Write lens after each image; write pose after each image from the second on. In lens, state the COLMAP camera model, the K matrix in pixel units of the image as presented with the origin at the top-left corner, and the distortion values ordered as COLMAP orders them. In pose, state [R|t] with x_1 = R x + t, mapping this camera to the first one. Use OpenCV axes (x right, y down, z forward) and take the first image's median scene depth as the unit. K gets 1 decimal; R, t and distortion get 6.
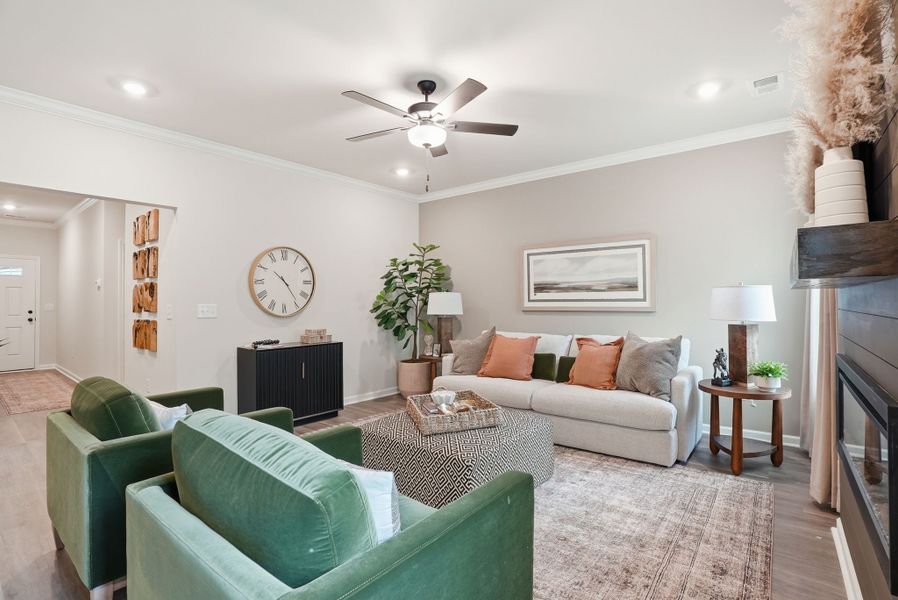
lens RADIAL K [[423.7, 0, 449.4], [0, 423.7, 295.2], [0, 0, 1]] dist [-0.066676, 0.024058]
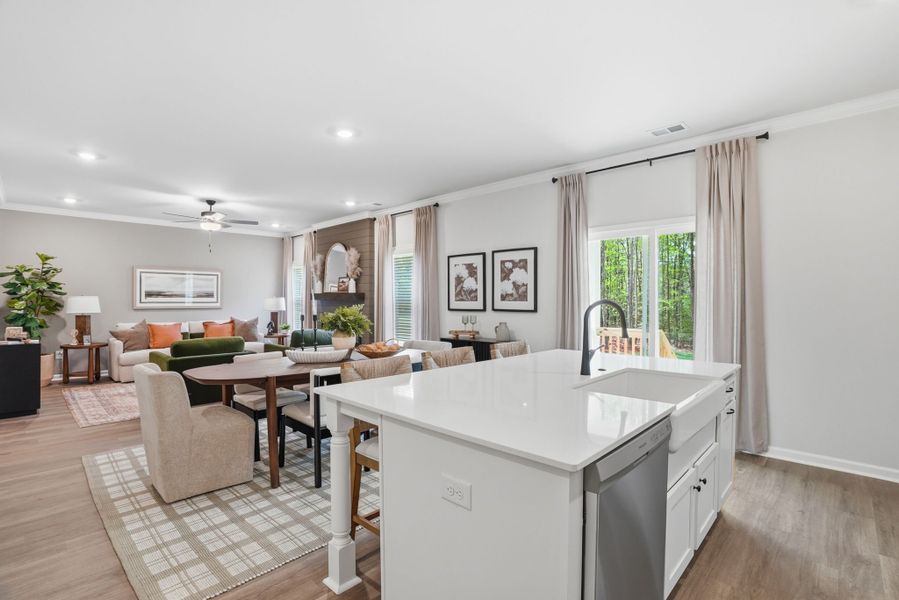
lens RADIAL K [[424.2, 0, 445.2], [0, 424.2, 302.7], [0, 0, 1]] dist [-0.066676, 0.024058]
pose [[0.092443, 0.000292, 0.995718, -1.387217], [-0.015464, 0.999880, 0.001142, -0.006413], [-0.995598, -0.015504, 0.092436, -0.259094]]
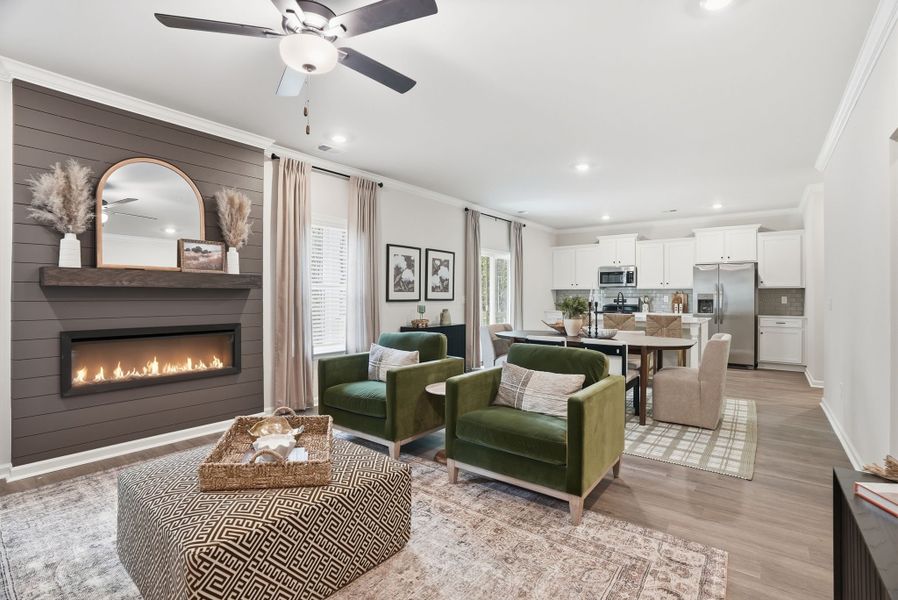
lens RADIAL K [[423.7, 0, 450.4], [0, 423.7, 291.0], [0, 0, 1]] dist [-0.066676, 0.024058]
pose [[-0.999701, 0.003993, -0.024122, -0.183027], [0.004569, 0.999705, -0.023861, 0.019014], [0.024020, -0.023964, -0.999424, 1.144842]]
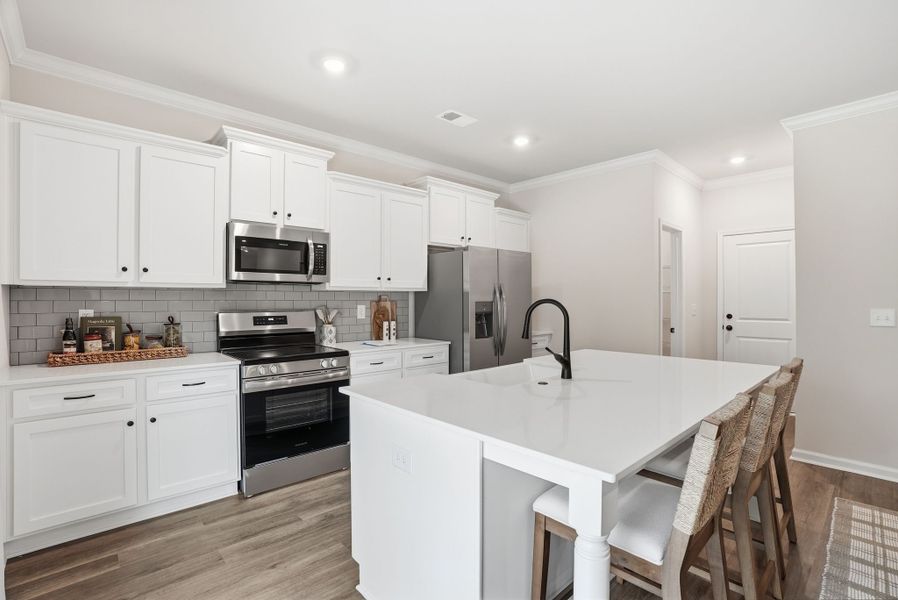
lens RADIAL K [[423.7, 0, 454.2], [0, 423.7, 304.9], [0, 0, 1]] dist [-0.066676, 0.024058]
pose [[-0.141421, 0.020912, -0.989729, -0.353584], [0.013395, 0.999726, 0.019209, -0.016475], [0.989859, -0.010541, -0.141662, -0.450924]]
